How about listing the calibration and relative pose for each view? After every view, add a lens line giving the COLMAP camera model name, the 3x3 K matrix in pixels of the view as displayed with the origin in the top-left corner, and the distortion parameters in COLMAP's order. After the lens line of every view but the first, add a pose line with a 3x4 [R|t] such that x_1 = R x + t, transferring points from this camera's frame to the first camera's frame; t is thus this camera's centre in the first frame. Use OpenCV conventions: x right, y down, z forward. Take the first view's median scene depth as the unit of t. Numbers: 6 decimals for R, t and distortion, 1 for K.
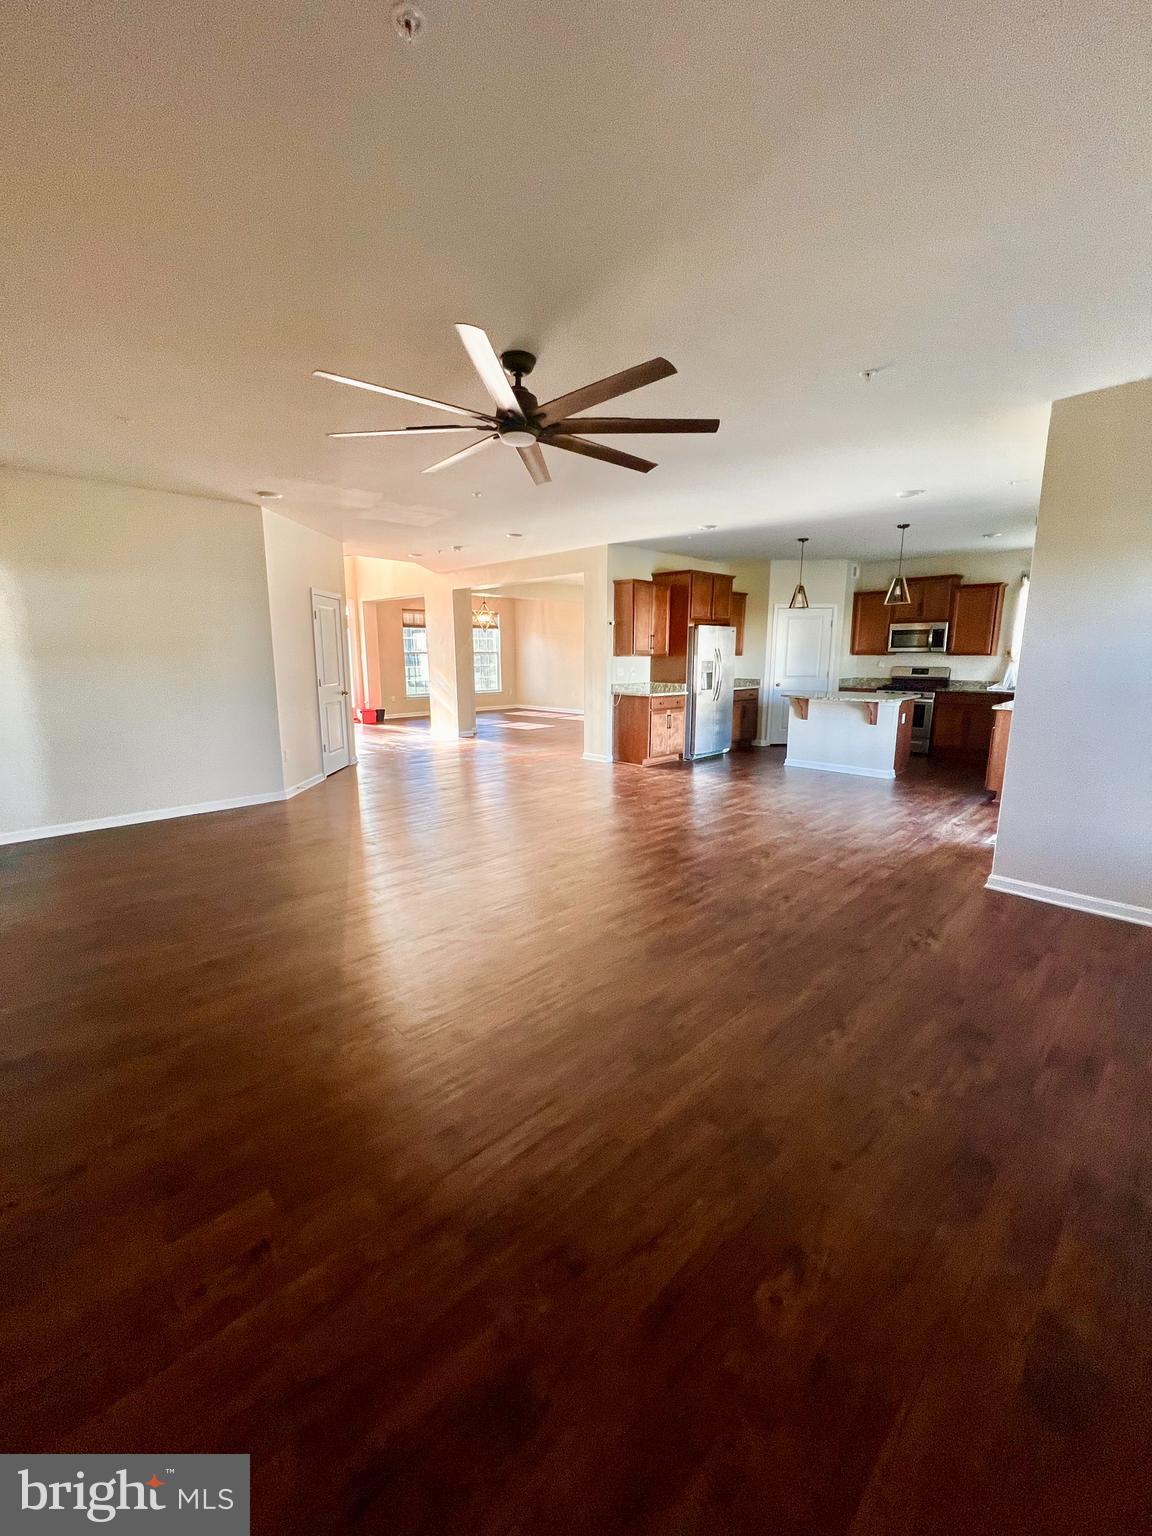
lens RADIAL K [[611.2, 0, 575.0], [0, 611.2, 735.7], [0, 0, 1]] dist [0.001034, 0.000098]
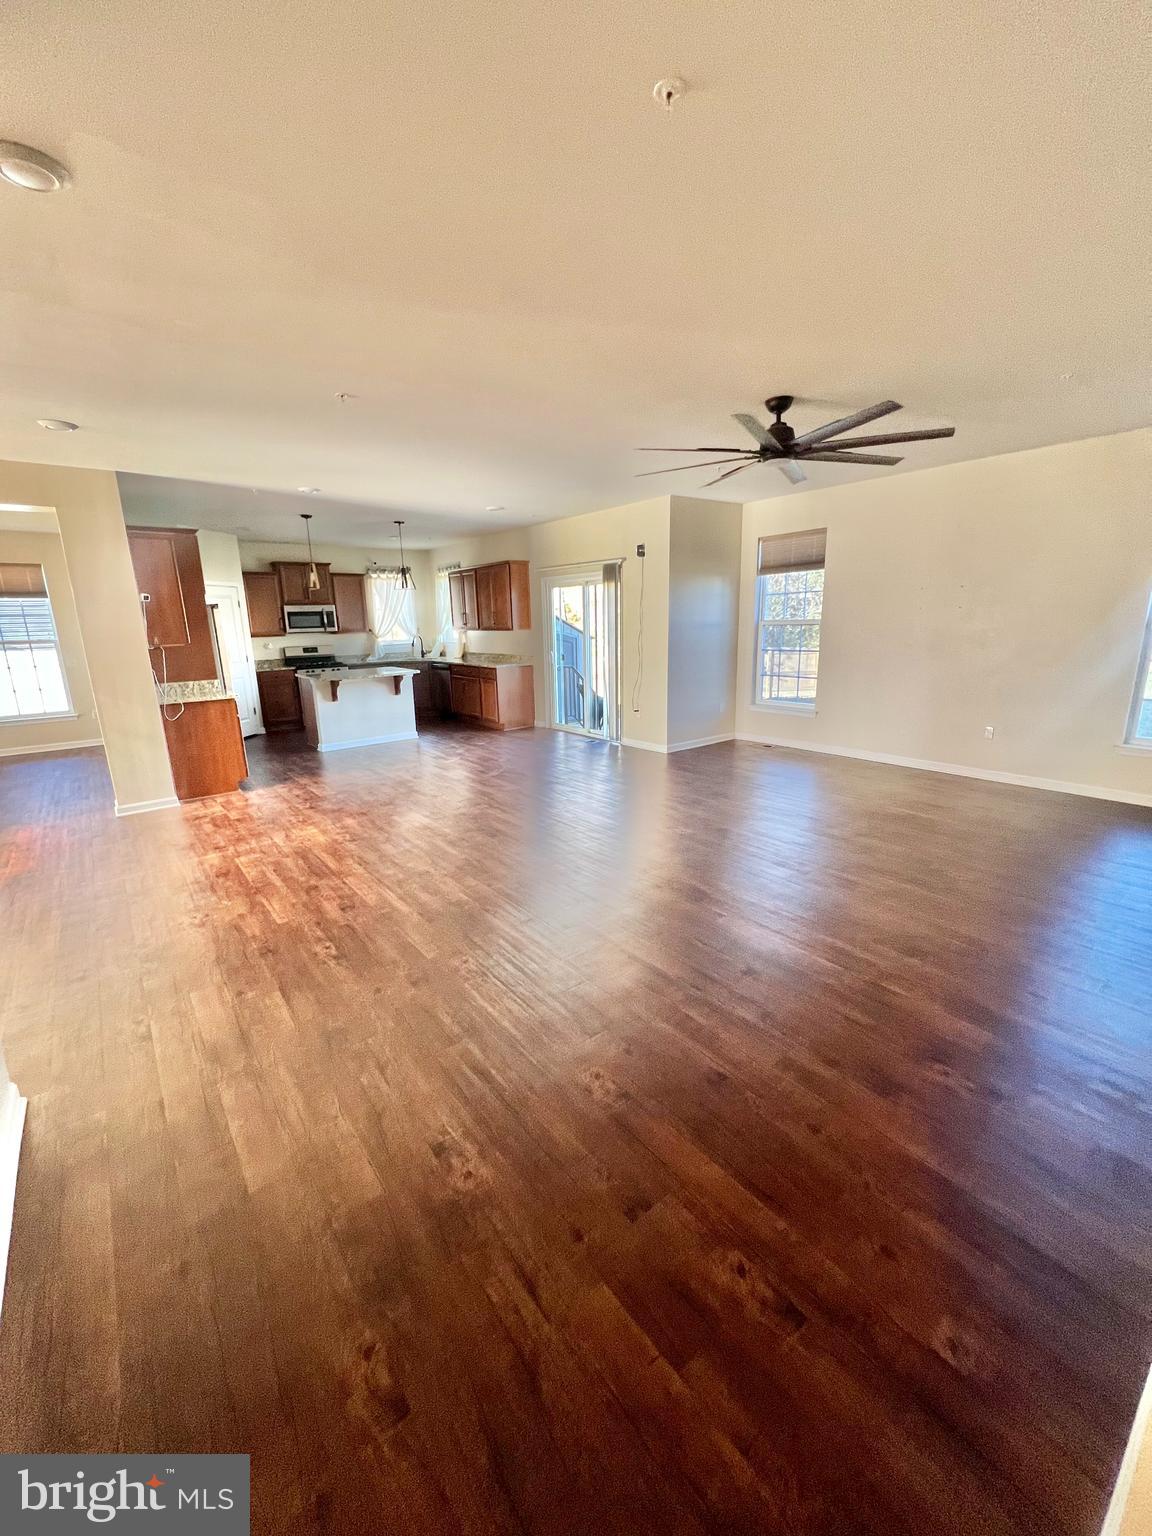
lens RADIAL K [[616.1, 0, 567.2], [0, 616.1, 770.5], [0, 0, 1]] dist [0.001090, 0.000186]
pose [[0.128366, -0.240406, 0.962147, -0.560130], [0.161957, 0.962231, 0.218819, -0.073750], [-0.978413, 0.127738, 0.162453, 0.452679]]
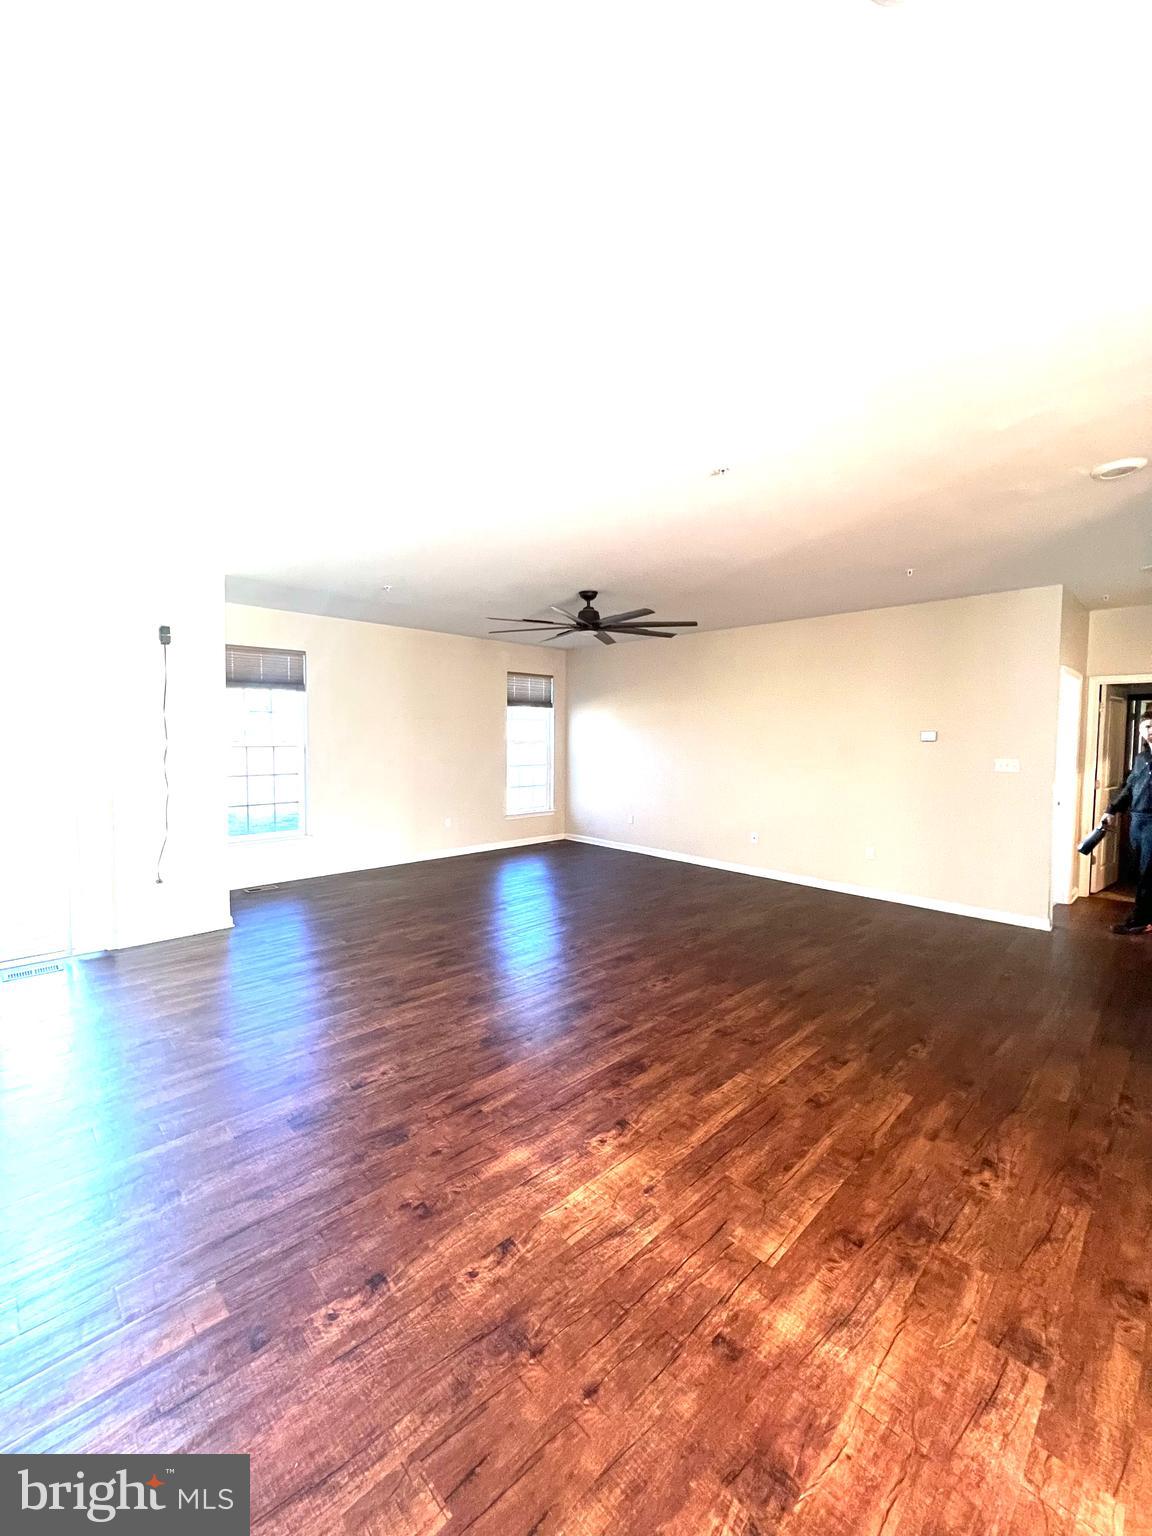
lens RADIAL K [[617.5, 0, 576.0], [0, 617.5, 768.0], [0, 0, 1]] dist [0.004070, 0.000317]
pose [[-0.999911, -0.007169, 0.011278, -0.027836], [-0.004867, 0.981325, 0.192297, -0.155539], [-0.012446, 0.192225, -0.981272, 1.024015]]
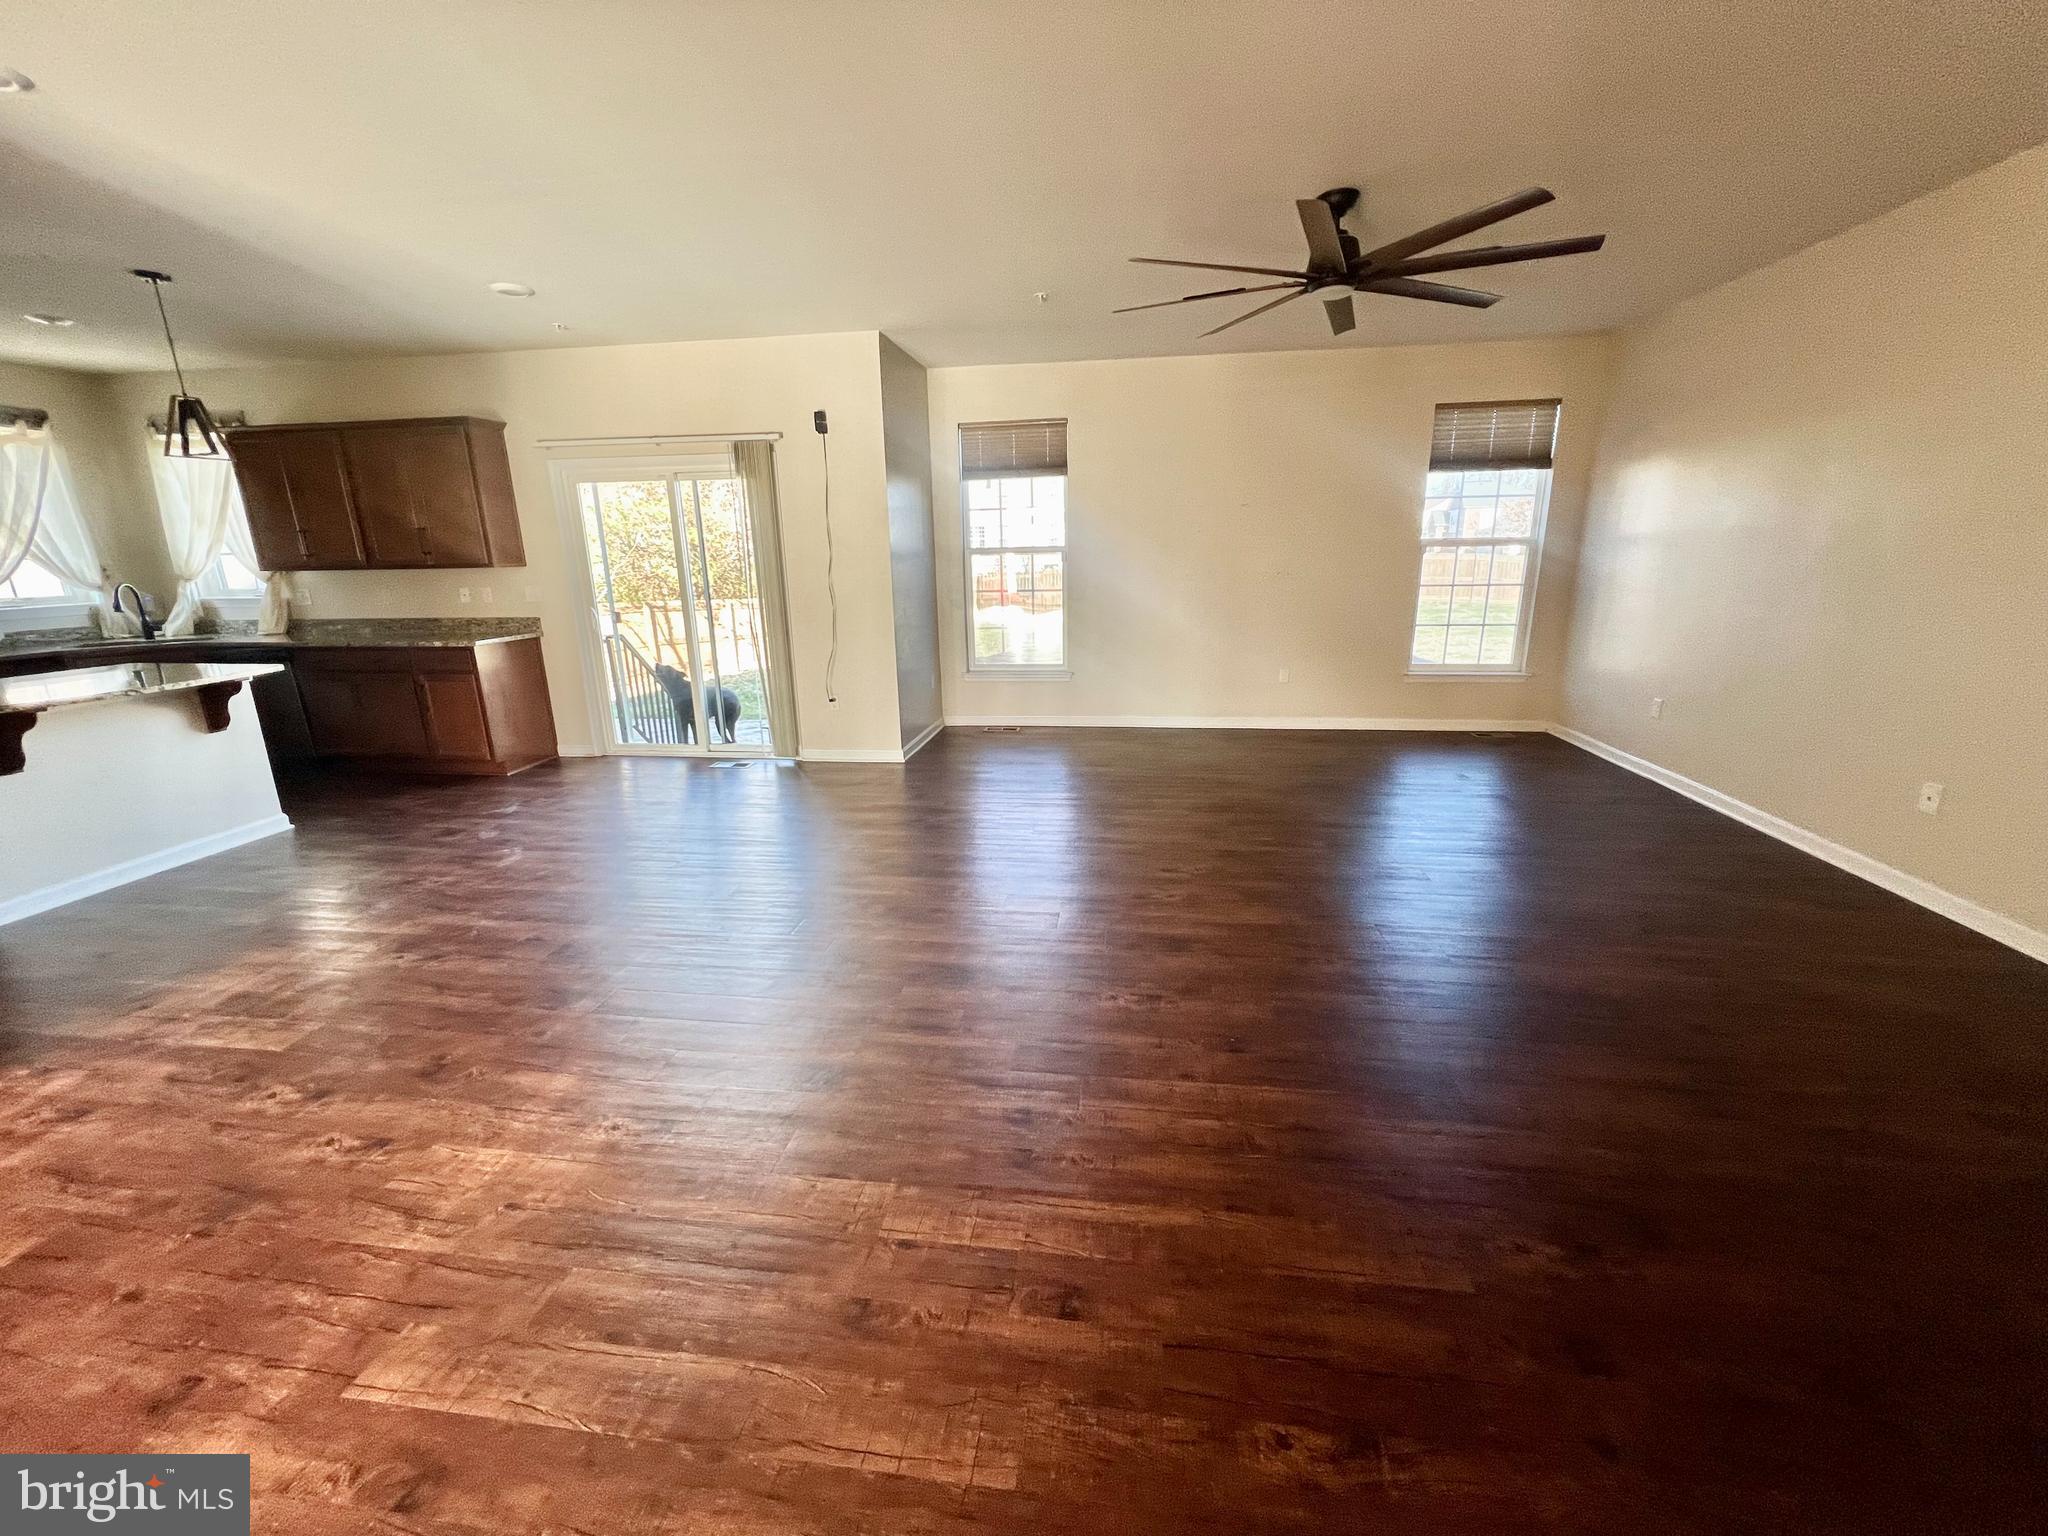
lens RADIAL K [[821.5, 0, 1019.1], [0, 821.5, 776.9], [0, 0, 1]] dist [0.001090, 0.000186]
pose [[-0.603523, -0.202734, 0.771142, -0.309597], [0.129440, 0.929395, 0.345643, -0.106858], [-0.786769, 0.308420, -0.534669, 0.768070]]
